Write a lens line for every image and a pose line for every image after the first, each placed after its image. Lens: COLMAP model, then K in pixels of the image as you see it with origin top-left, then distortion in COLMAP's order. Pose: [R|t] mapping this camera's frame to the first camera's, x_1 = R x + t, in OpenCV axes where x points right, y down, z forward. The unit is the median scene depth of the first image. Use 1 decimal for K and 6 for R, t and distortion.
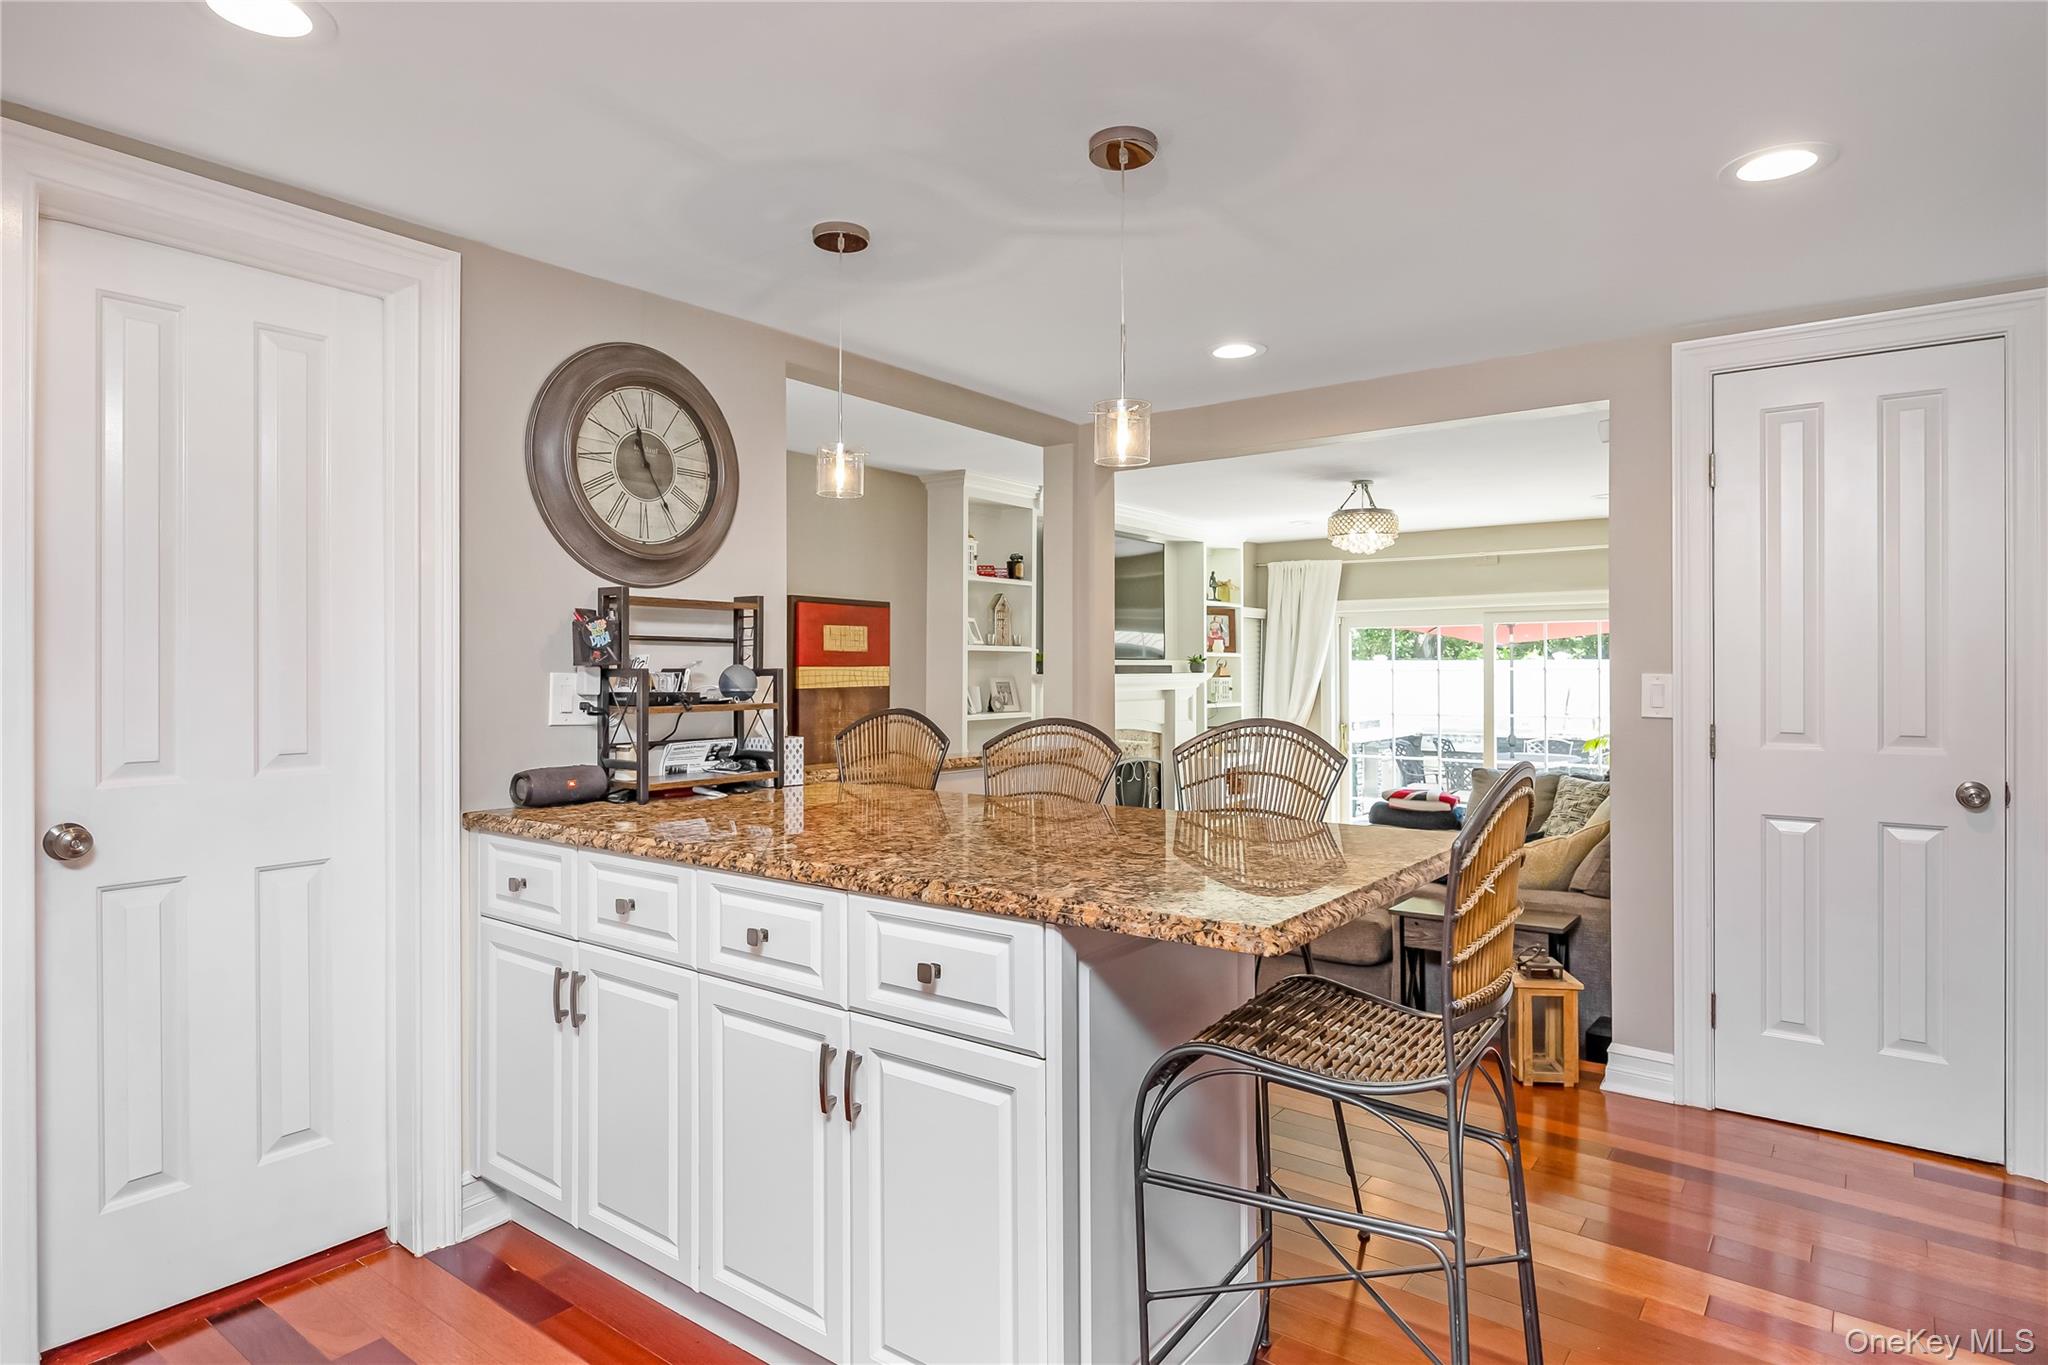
lens RADIAL K [[1063.9, 0, 1032.7], [0, 1063.9, 672.0], [0, 0, 1]] dist [-0.002567, -0.000130]
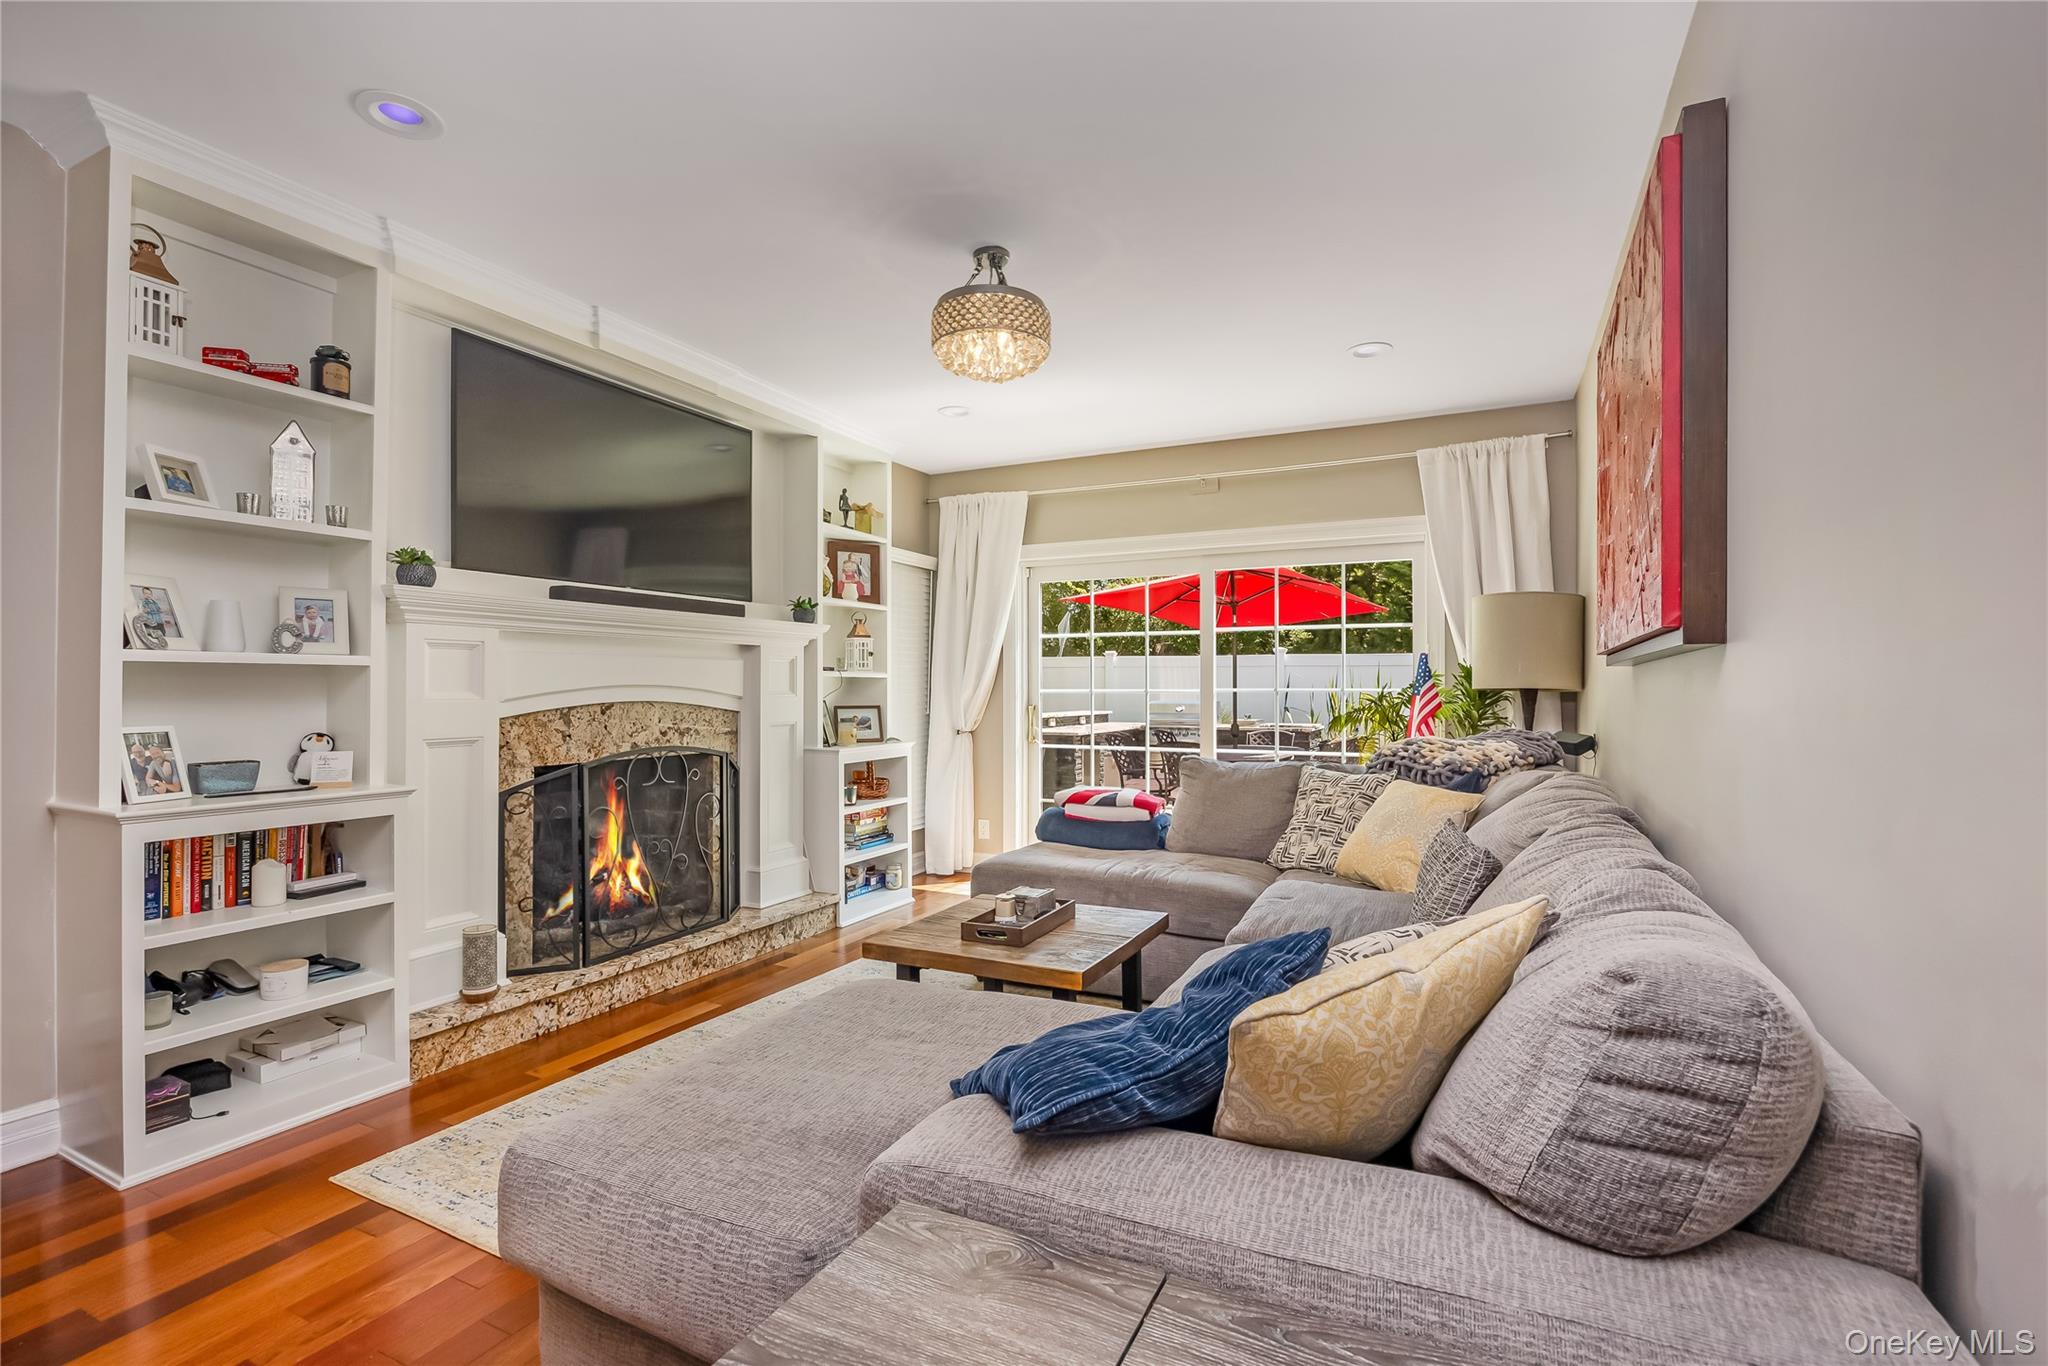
lens RADIAL K [[897.7, 0, 1023.4], [0, 897.7, 692.3], [0, 0, 1]] dist [-0.020251, 0.000861]
pose [[0.981762, 0.004628, 0.190057, 0.174917], [-0.004884, 0.999988, 0.000878, 0.041551], [-0.190051, -0.001790, 0.981773, 0.387101]]
